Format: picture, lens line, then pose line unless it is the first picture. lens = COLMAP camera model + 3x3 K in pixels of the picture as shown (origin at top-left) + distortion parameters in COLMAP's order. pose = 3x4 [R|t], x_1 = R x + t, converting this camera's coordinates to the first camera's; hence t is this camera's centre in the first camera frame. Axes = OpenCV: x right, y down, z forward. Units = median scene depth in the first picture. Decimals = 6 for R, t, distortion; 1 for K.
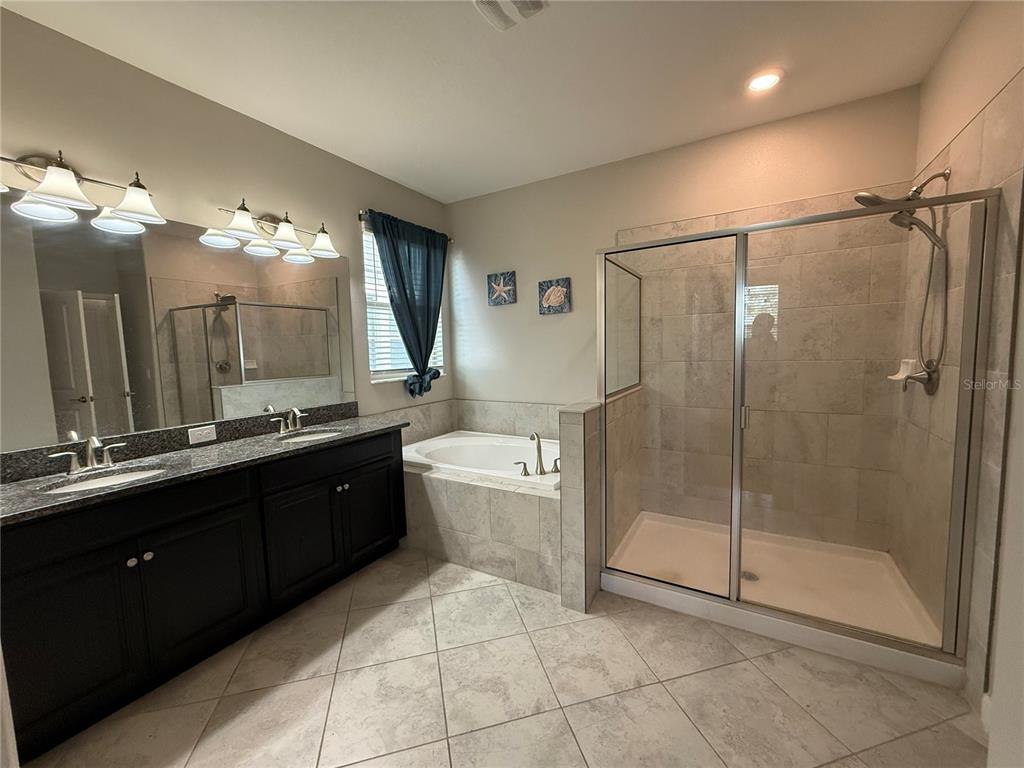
lens RADIAL K [[409.3, 0, 509.1], [0, 409.3, 384.7], [0, 0, 1]] dist [0.000865, 0.000628]
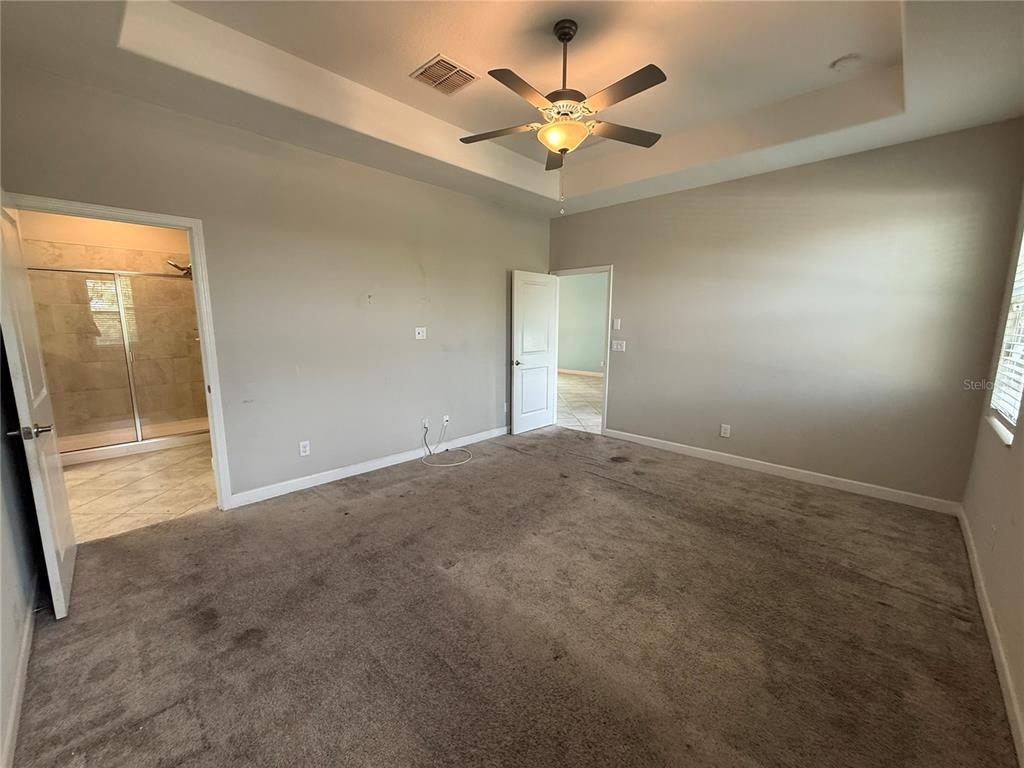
lens RADIAL K [[409.3, 0, 509.1], [0, 409.3, 384.7], [0, 0, 1]] dist [0.000865, 0.000628]
pose [[0.236225, -0.124297, 0.963716, -0.858868], [0.073516, 0.991228, 0.109825, 0.102219], [-0.968914, 0.044905, 0.243290, -1.181996]]
